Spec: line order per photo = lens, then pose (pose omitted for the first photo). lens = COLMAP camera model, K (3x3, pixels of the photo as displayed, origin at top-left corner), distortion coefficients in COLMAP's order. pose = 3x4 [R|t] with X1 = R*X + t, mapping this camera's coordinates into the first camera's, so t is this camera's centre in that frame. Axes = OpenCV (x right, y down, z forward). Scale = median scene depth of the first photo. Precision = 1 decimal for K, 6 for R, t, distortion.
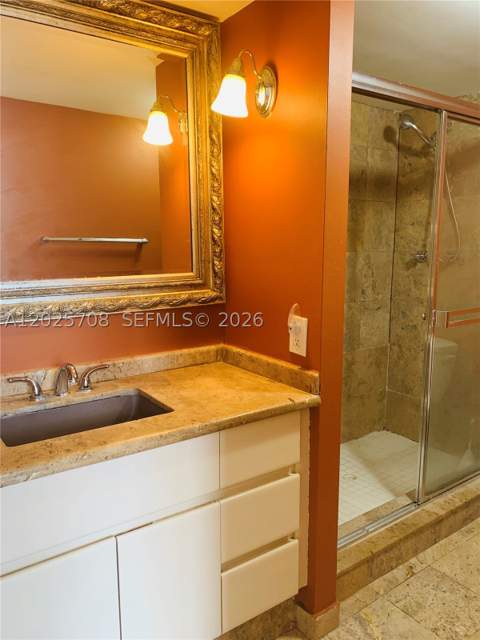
lens RADIAL K [[486.2, 0, 243.6], [0, 486.2, 323.0], [0, 0, 1]] dist [0.031484, -0.039081]
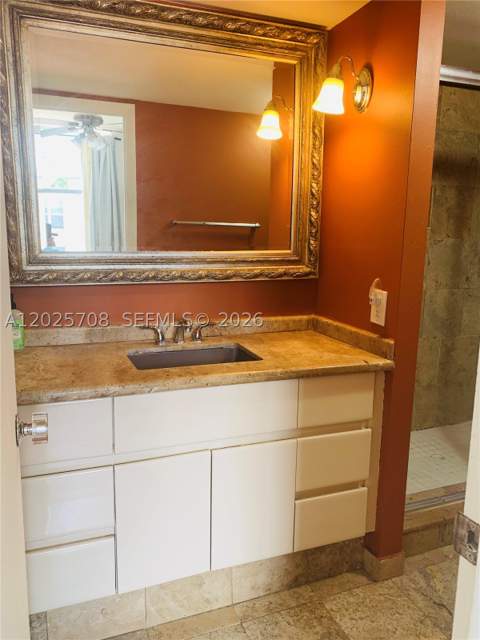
lens RADIAL K [[486.2, 0, 235.4], [0, 486.2, 319.7], [0, 0, 1]] dist [0.031484, -0.039081]
pose [[0.965998, 0.061305, -0.251178, 0.077174], [-0.058155, 0.998108, 0.019948, 0.051071], [0.251926, -0.004663, 0.967735, -0.170491]]
